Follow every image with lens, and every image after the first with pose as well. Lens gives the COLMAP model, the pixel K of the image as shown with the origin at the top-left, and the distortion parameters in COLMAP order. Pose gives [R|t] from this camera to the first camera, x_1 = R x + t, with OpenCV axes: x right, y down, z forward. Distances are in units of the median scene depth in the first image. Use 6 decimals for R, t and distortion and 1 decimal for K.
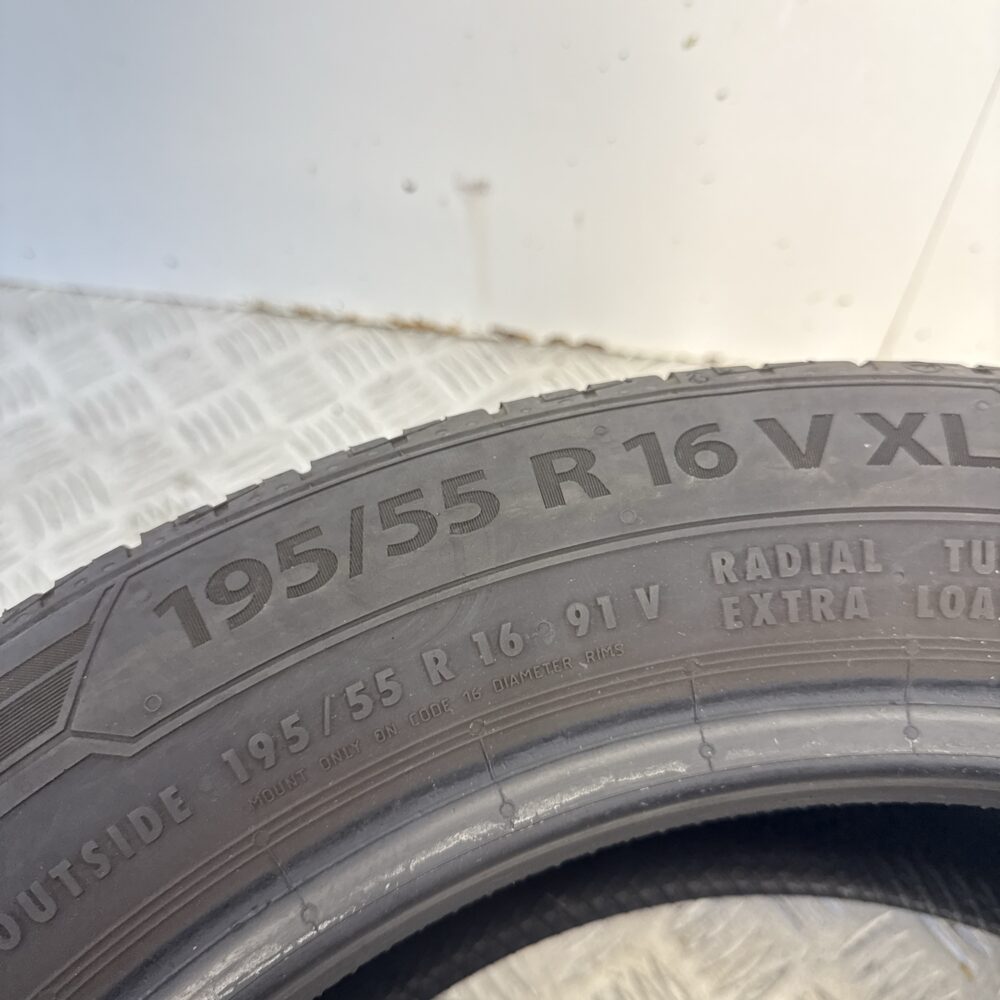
lens RADIAL K [[915.0, 0, 500.0], [0, 915.0, 500.0], [0, 0, 1]] dist [0.048157, -0.101046]
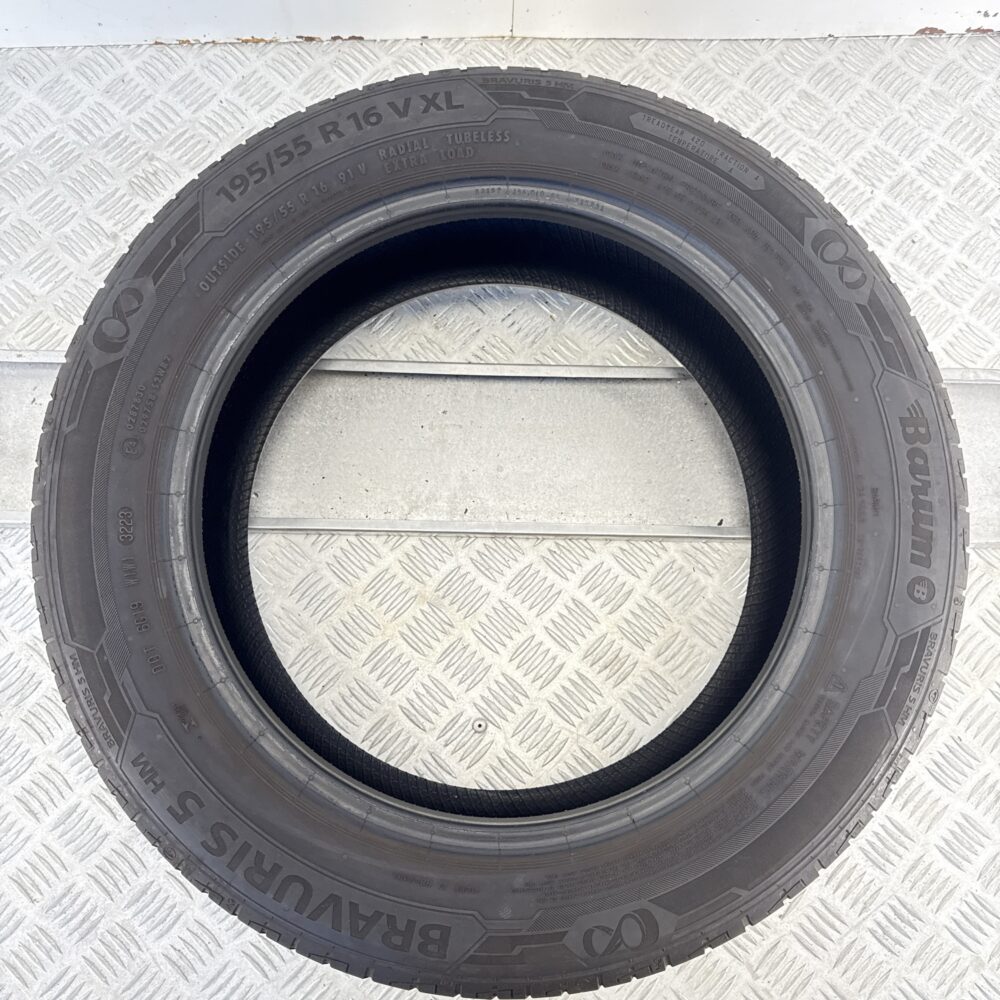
lens RADIAL K [[915.0, 0, 500.0], [0, 915.0, 500.0], [0, 0, 1]] dist [0.048157, -0.101046]
pose [[0.977464, -0.193422, 0.084567, 0.131156], [0.147234, 0.911728, 0.383503, 0.000336], [-0.151280, -0.362409, 0.919660, -2.514207]]
